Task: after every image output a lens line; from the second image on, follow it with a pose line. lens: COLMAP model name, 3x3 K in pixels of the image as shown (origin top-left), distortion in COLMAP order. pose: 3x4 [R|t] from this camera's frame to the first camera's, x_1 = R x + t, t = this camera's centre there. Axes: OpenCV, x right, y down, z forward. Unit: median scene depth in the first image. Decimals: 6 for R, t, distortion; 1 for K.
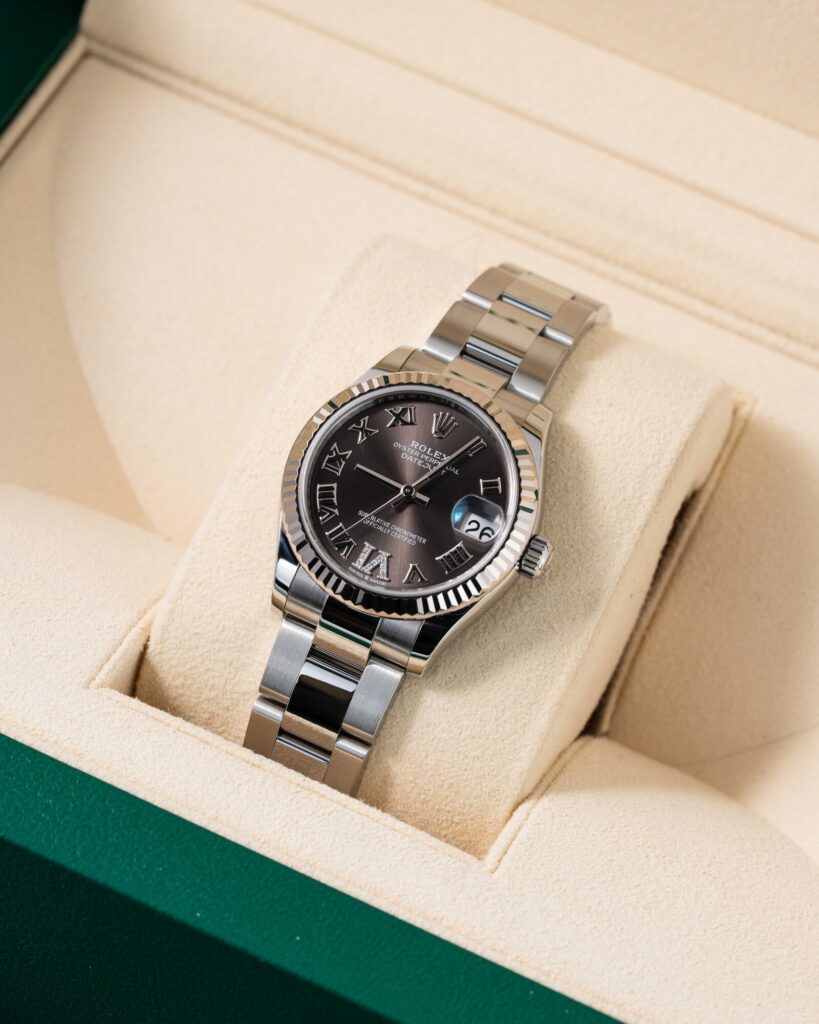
lens RADIAL K [[4045.4, 0, 409.5], [0, 4045.4, 512.0], [0, 0, 1]] dist [-0.025345, -0.551642]
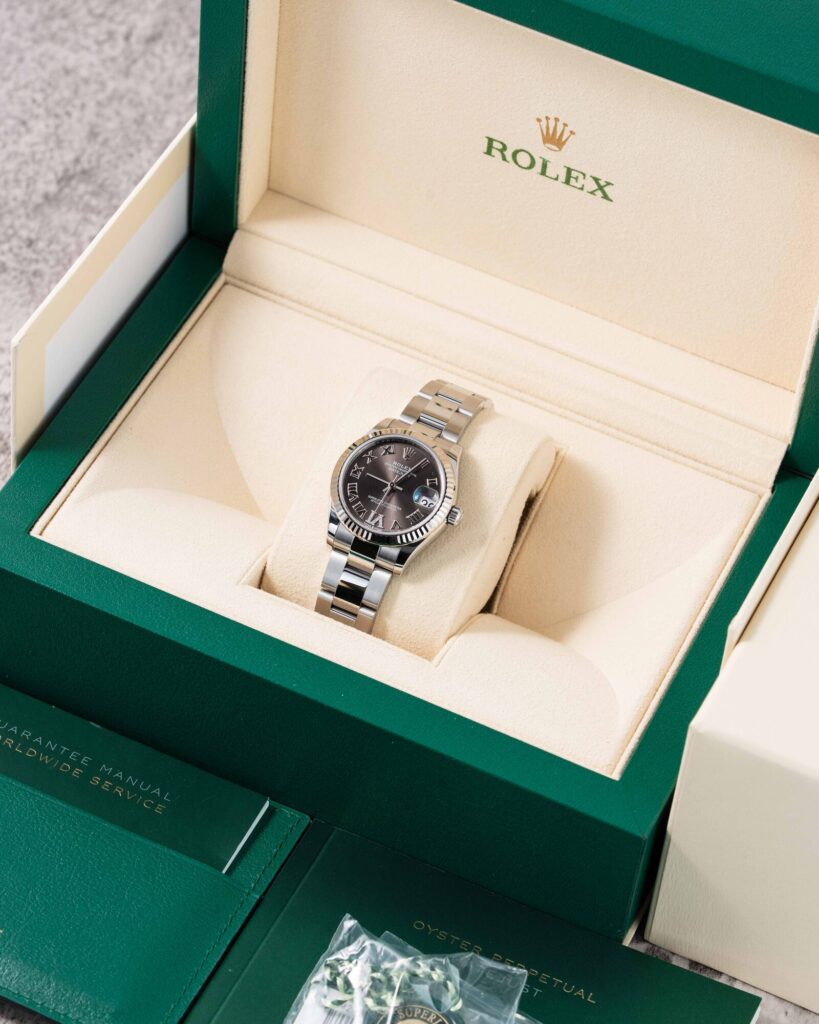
lens RADIAL K [[4045.4, 0, 409.5], [0, 4045.4, 512.0], [0, 0, 1]] dist [-0.025345, -0.551642]
pose [[0.999774, -0.020313, -0.006197, 0.020779], [0.019779, 0.996871, -0.076537, 0.164108], [0.007732, 0.076398, 0.997047, -1.038509]]
